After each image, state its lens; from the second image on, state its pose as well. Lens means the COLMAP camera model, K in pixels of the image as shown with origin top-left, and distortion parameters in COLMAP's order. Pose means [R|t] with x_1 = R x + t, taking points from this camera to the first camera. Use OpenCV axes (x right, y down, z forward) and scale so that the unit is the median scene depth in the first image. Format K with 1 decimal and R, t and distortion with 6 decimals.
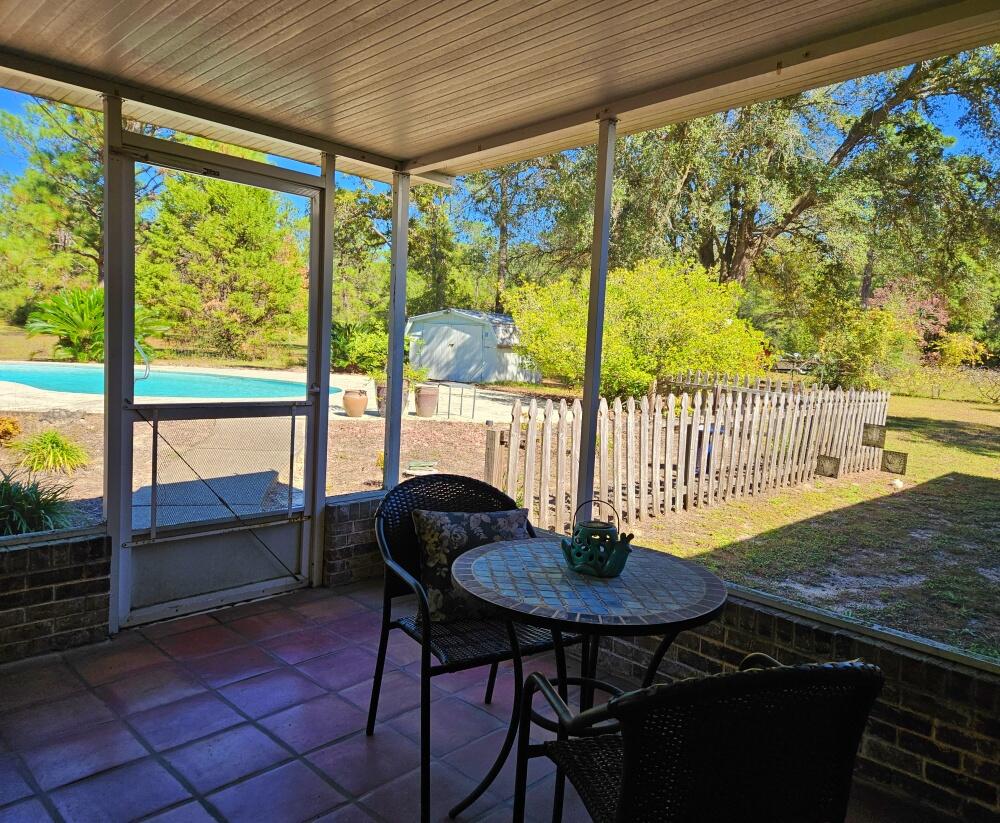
lens RADIAL K [[732.5, 0, 500.0], [0, 732.5, 411.5], [0, 0, 1]] dist [-0.001365, -0.000164]
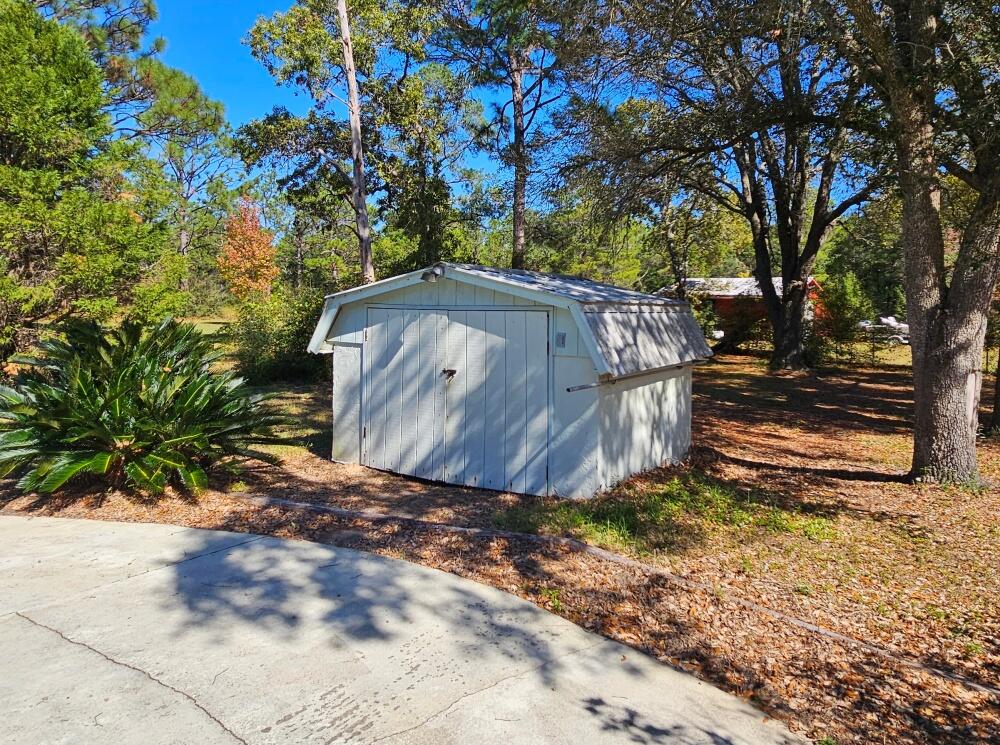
lens RADIAL K [[406.7, 0, 500.0], [0, 406.7, 372.5], [0, 0, 1]] dist [0.001865, 0.000189]
pose [[0.998457, -0.044967, 0.032598, -0.048909], [0.042607, 0.996652, 0.069776, -0.101294], [-0.035626, -0.068280, 0.997030, 0.804143]]
